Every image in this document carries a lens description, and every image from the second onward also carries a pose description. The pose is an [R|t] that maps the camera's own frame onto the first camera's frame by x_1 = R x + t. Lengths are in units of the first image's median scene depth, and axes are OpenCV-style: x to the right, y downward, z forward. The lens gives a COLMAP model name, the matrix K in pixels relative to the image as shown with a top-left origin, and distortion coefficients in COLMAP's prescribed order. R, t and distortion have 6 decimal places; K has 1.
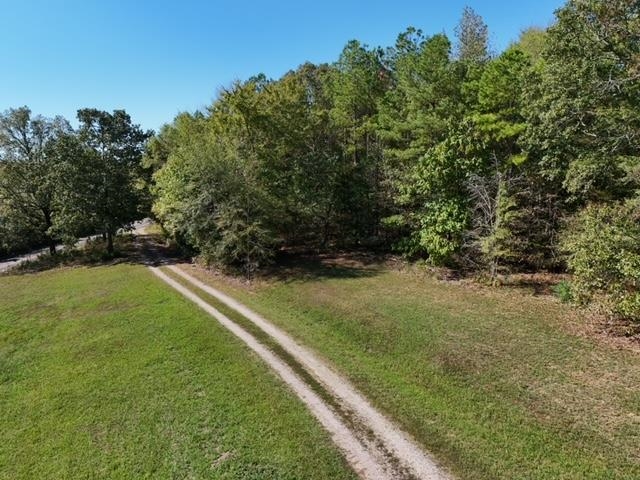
lens RADIAL K [[470.5, 0, 319.9], [0, 470.5, 241.3], [0, 0, 1]] dist [0.059169, -0.049760]
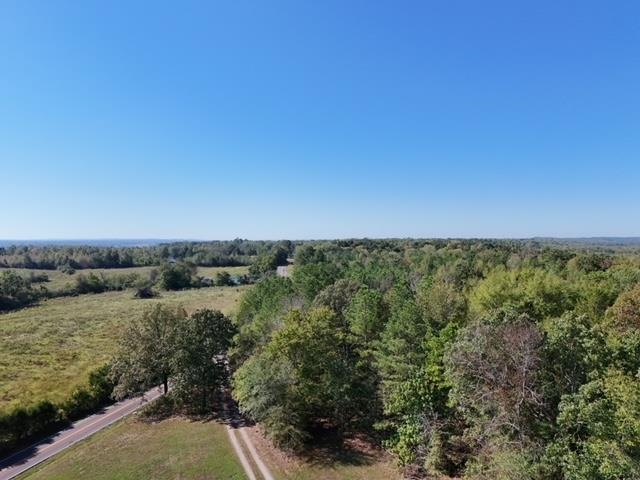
lens RADIAL K [[470.5, 0, 321.0], [0, 470.5, 239.9], [0, 0, 1]] dist [0.059169, -0.049760]
pose [[0.985549, -0.001745, -0.169379, 0.265295], [-0.031013, 0.981186, -0.190558, -0.401402], [0.166525, 0.193057, 0.966953, -0.725082]]
